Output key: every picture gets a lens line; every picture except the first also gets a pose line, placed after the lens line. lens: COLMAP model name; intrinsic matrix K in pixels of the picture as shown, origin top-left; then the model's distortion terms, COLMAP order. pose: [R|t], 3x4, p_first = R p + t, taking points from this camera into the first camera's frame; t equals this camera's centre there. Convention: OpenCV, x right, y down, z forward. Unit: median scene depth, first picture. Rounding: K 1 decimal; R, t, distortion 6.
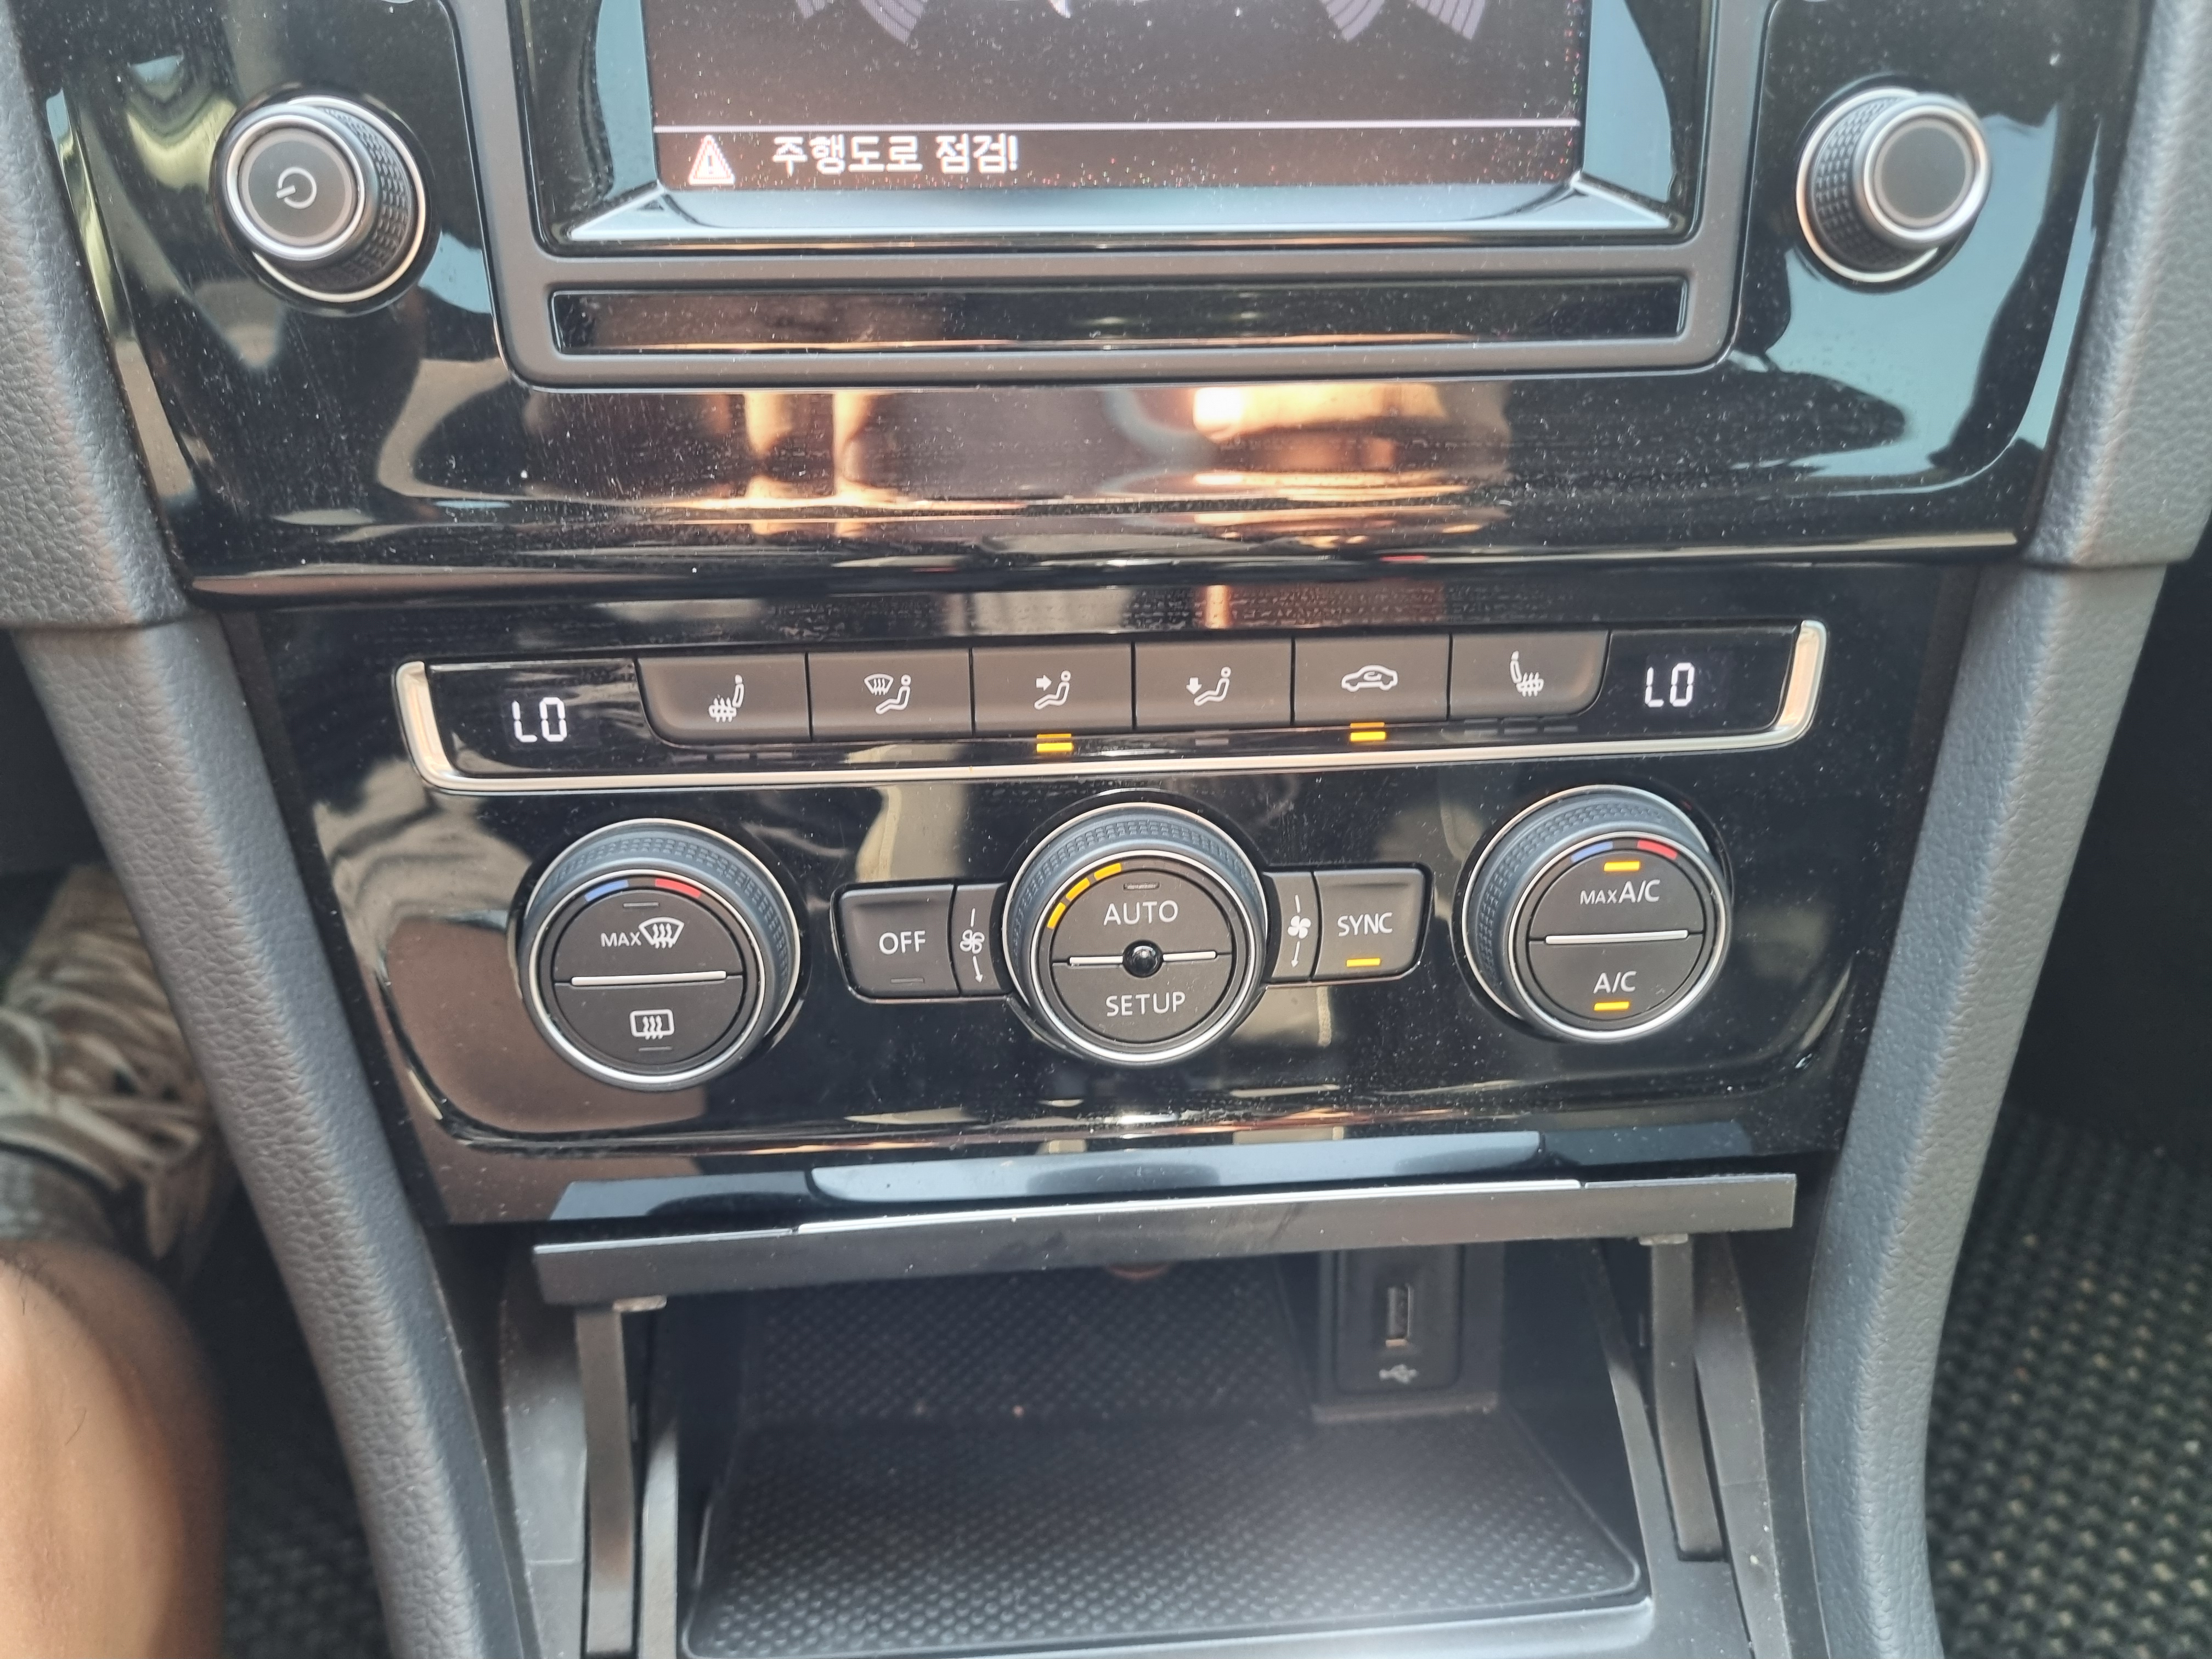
lens RADIAL K [[1699.5, 0, 1093.1], [0, 1699.5, 855.3], [0, 0, 1]] dist [0.007700, -0.011079]
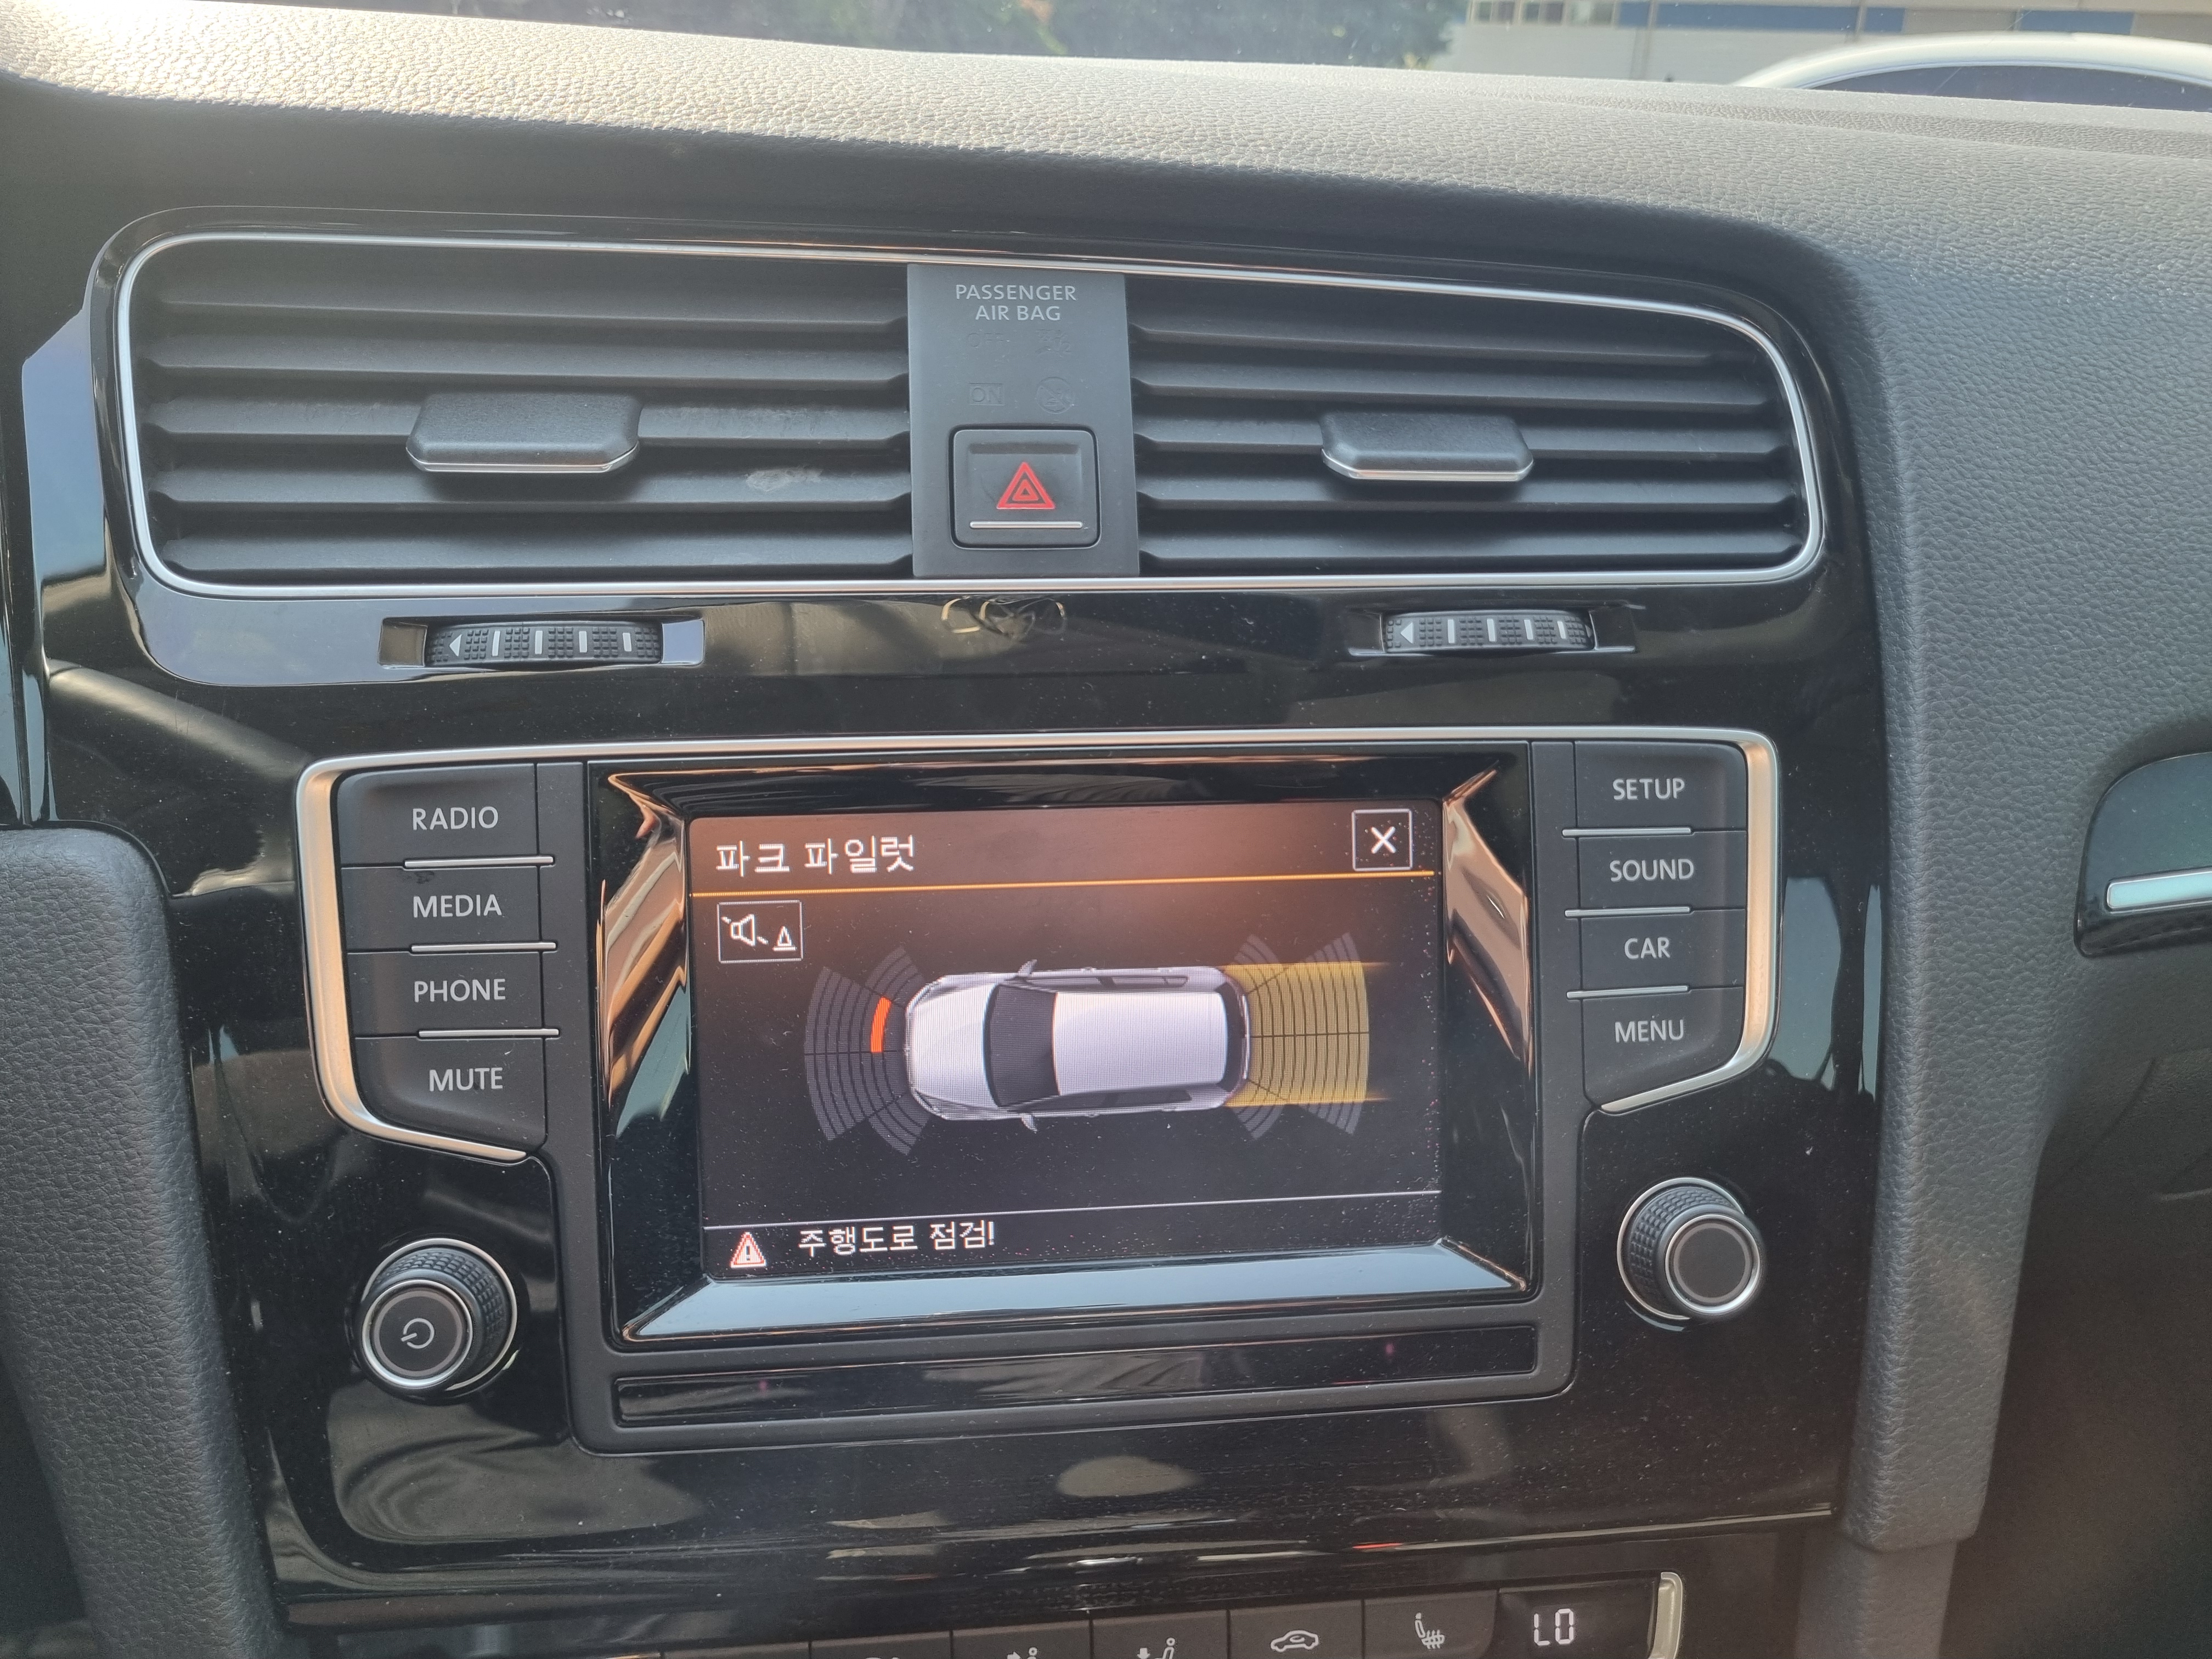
lens RADIAL K [[1682.0, 0, 1106.0], [0, 1682.0, 829.5], [0, 0, 1]] dist [0.028388, -0.042273]
pose [[0.999691, -0.002791, 0.024712, 0.006498], [0.008617, 0.970997, -0.238934, -0.354729], [-0.023328, 0.239073, 0.970721, -0.241227]]
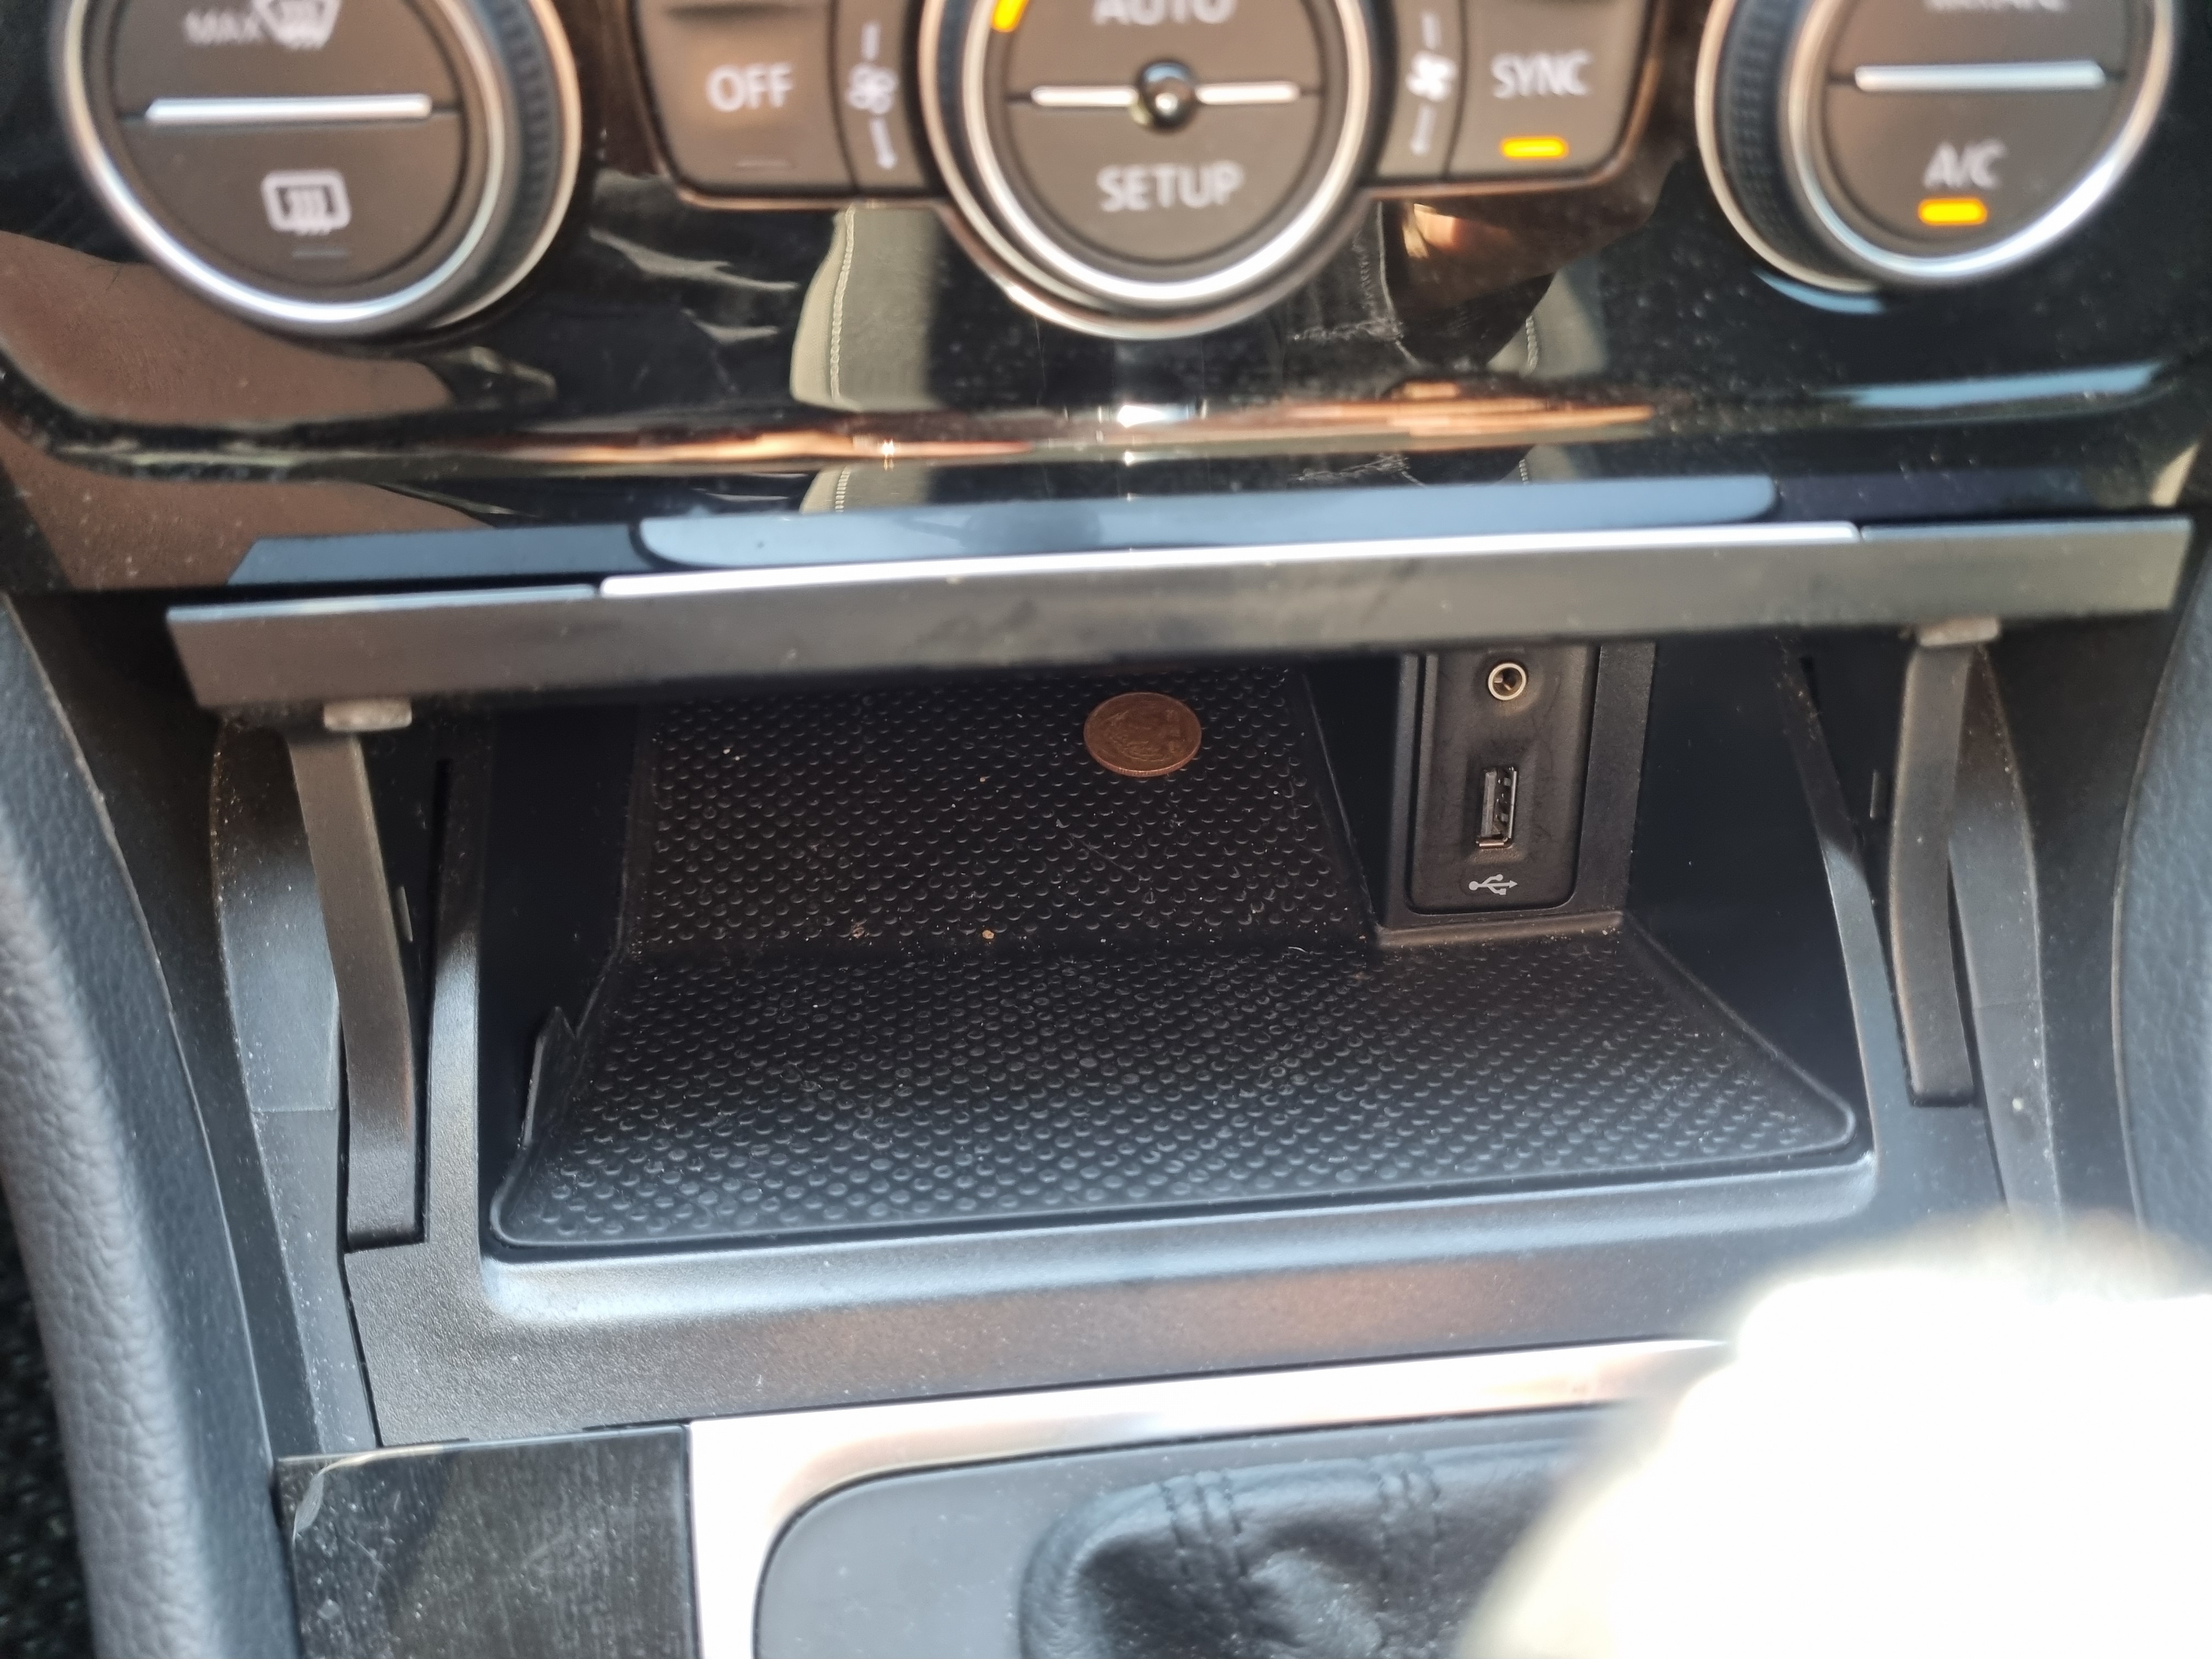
lens RADIAL K [[1682.0, 0, 1106.0], [0, 1682.0, 829.5], [0, 0, 1]] dist [0.028388, -0.042273]
pose [[0.999969, -0.003059, 0.007224, 0.003928], [0.001577, 0.980419, 0.196919, 0.184828], [-0.007685, -0.196901, 0.980393, 0.381196]]
